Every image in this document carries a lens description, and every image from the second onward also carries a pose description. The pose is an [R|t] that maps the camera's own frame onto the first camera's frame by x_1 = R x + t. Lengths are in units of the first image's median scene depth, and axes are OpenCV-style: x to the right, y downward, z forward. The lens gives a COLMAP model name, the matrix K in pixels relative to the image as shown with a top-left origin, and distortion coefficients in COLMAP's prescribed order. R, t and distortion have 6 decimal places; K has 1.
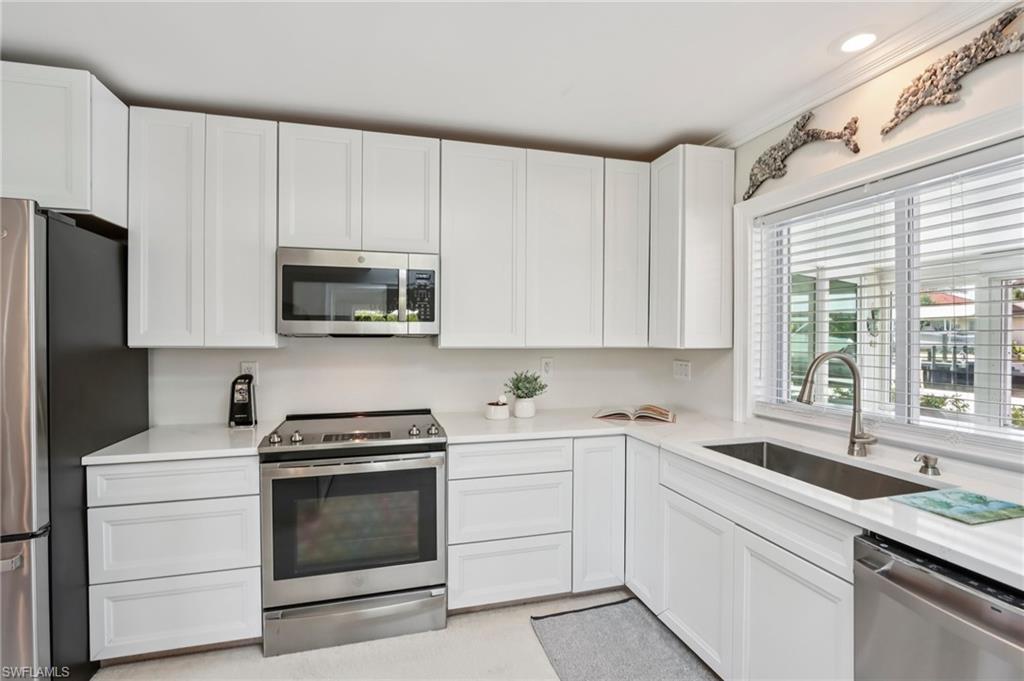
lens RADIAL K [[477.1, 0, 508.7], [0, 477.1, 336.6], [0, 0, 1]] dist [-0.015572, 0.002067]
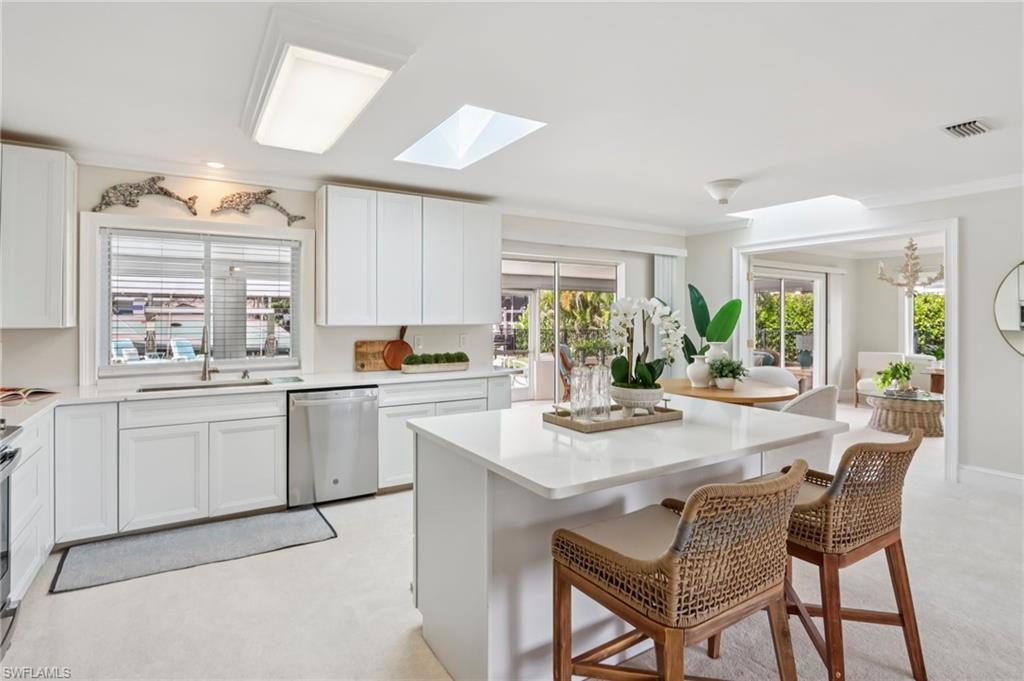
lens RADIAL K [[513.3, 0, 514.6], [0, 513.3, 314.0], [0, 0, 1]] dist [-0.015529, 0.002659]
pose [[-0.282720, 0.004664, 0.959191, -1.178198], [0.001602, 0.999989, -0.004391, -0.001512], [-0.959201, 0.000296, -0.282725, 0.304174]]
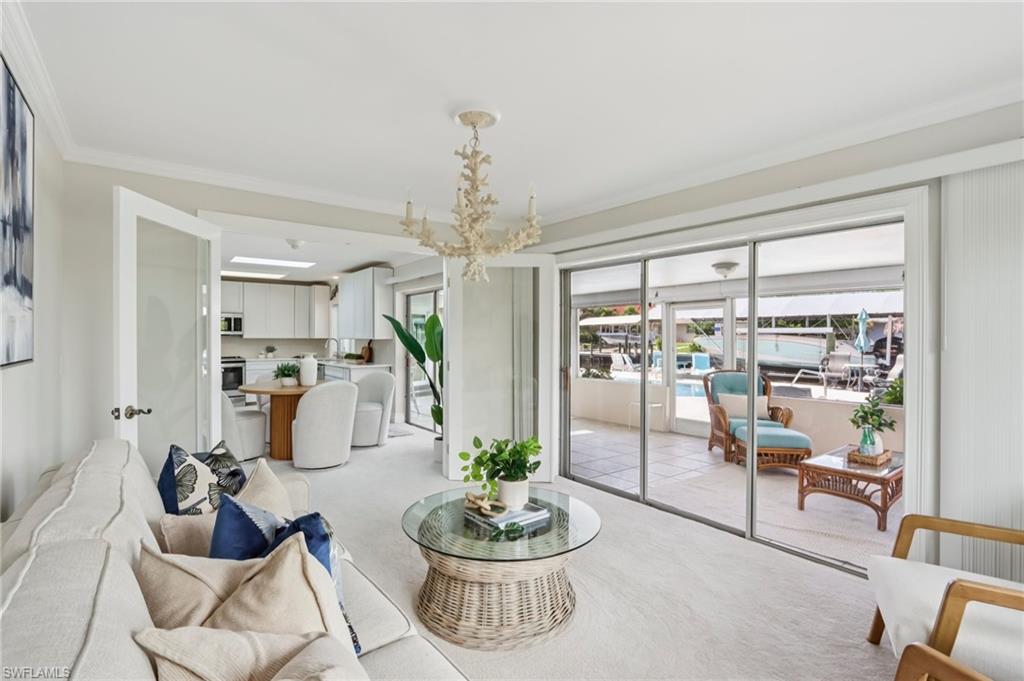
lens RADIAL K [[477.1, 0, 504.2], [0, 477.1, 339.2], [0, 0, 1]] dist [-0.015572, 0.002067]
pose [[0.933336, -0.001574, 0.358999, 0.438916], [0.000802, 0.999997, 0.002298, 0.025115], [-0.359002, -0.001857, 0.933335, -3.291046]]
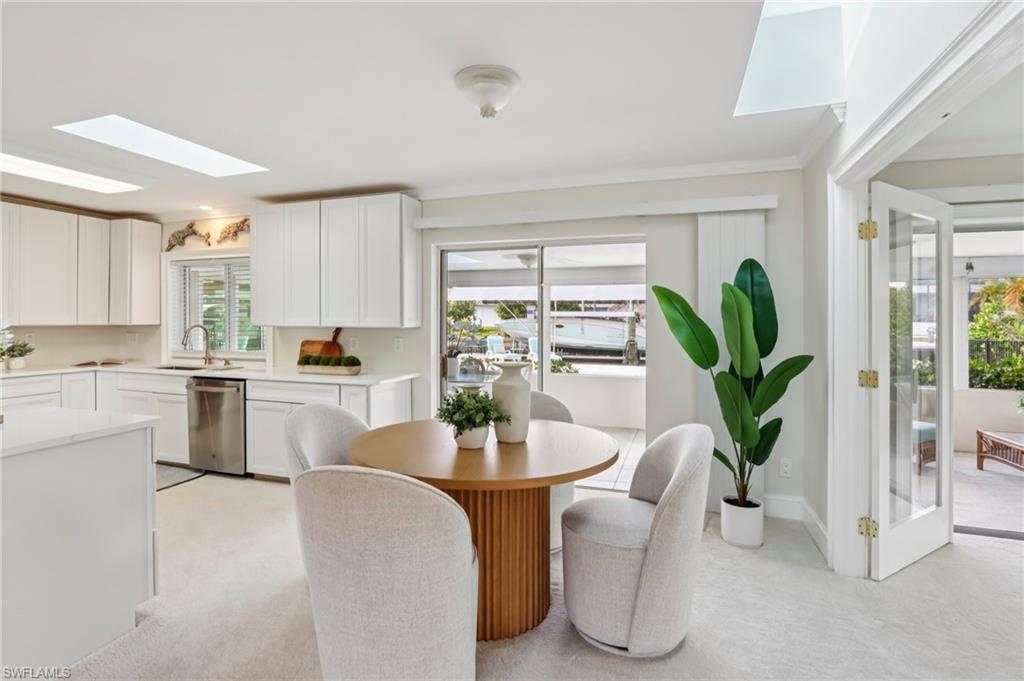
lens RADIAL K [[513.3, 0, 509.0], [0, 513.3, 323.5], [0, 0, 1]] dist [-0.015529, 0.002659]
pose [[0.570734, -0.005462, 0.821117, -0.471905], [-0.000910, 0.999973, 0.007284, 0.002846], [-0.821134, -0.004905, 0.570714, -1.493560]]
